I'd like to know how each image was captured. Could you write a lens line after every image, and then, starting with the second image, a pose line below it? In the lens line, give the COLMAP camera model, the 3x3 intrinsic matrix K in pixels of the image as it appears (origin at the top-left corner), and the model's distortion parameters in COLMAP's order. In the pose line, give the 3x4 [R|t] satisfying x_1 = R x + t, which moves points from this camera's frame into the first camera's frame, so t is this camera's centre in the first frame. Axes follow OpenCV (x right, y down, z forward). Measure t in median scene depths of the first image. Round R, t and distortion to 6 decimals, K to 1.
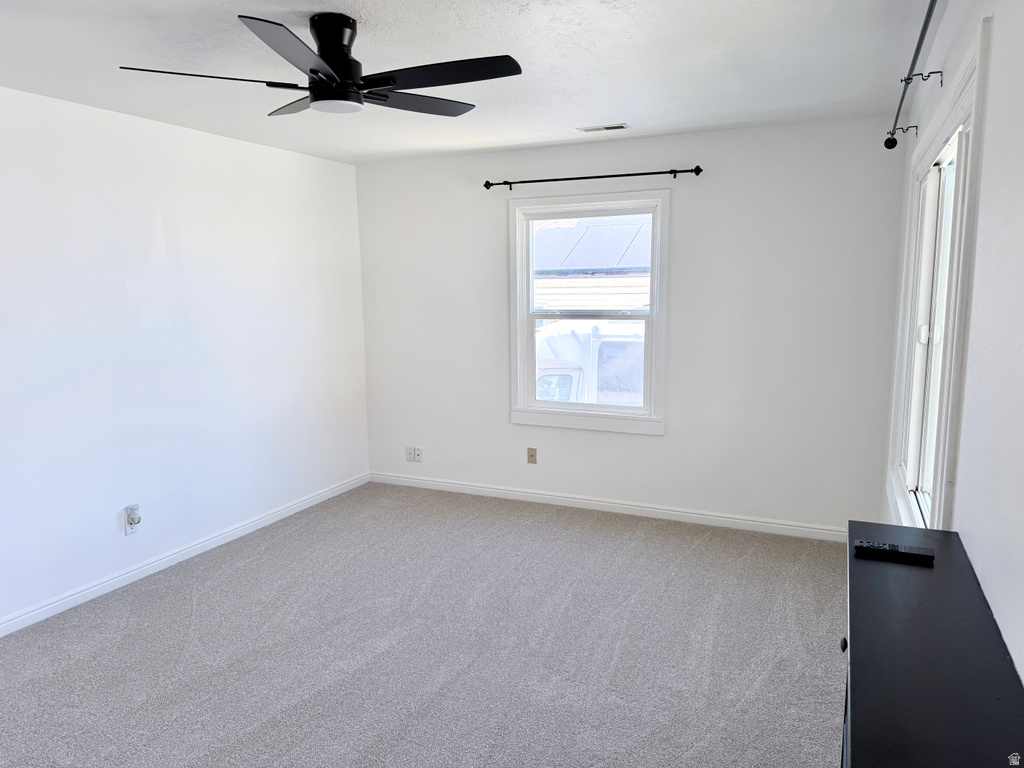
lens RADIAL K [[724.6, 0, 516.5], [0, 724.6, 388.1], [0, 0, 1]] dist [0.160684, -0.212652]
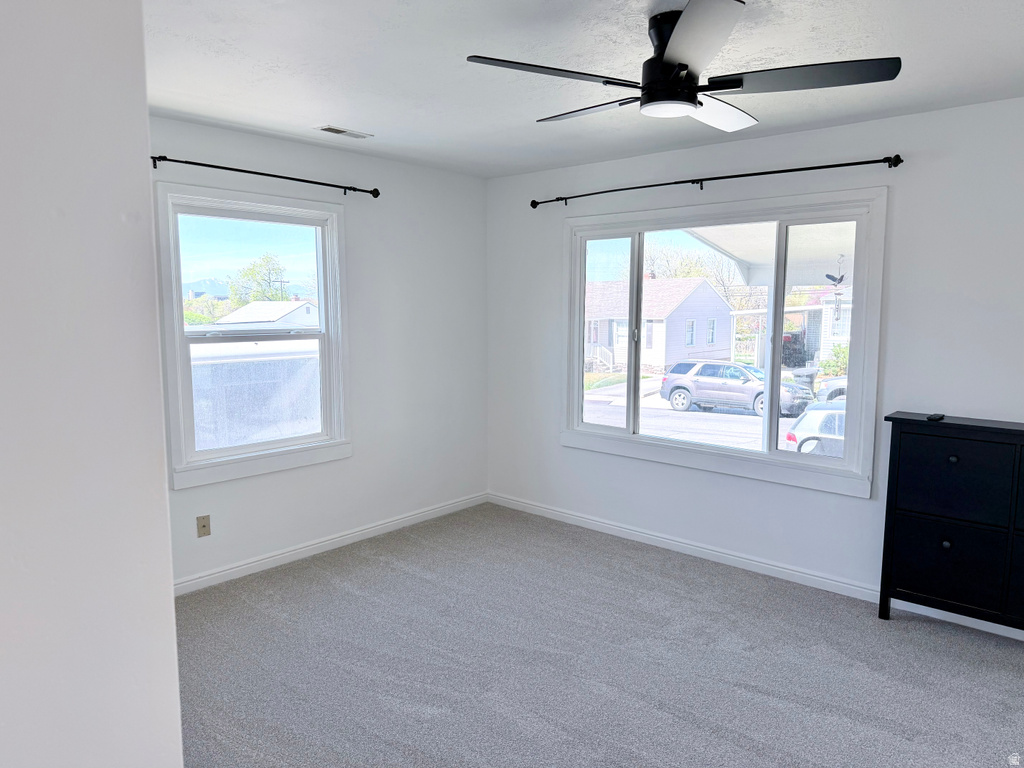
lens RADIAL K [[724.6, 0, 516.5], [0, 724.6, 388.1], [0, 0, 1]] dist [0.160684, -0.212652]
pose [[0.296281, -0.107792, 0.948999, -0.639545], [0.125887, 0.989350, 0.073072, -0.067924], [-0.946768, 0.097816, 0.306695, 0.476962]]
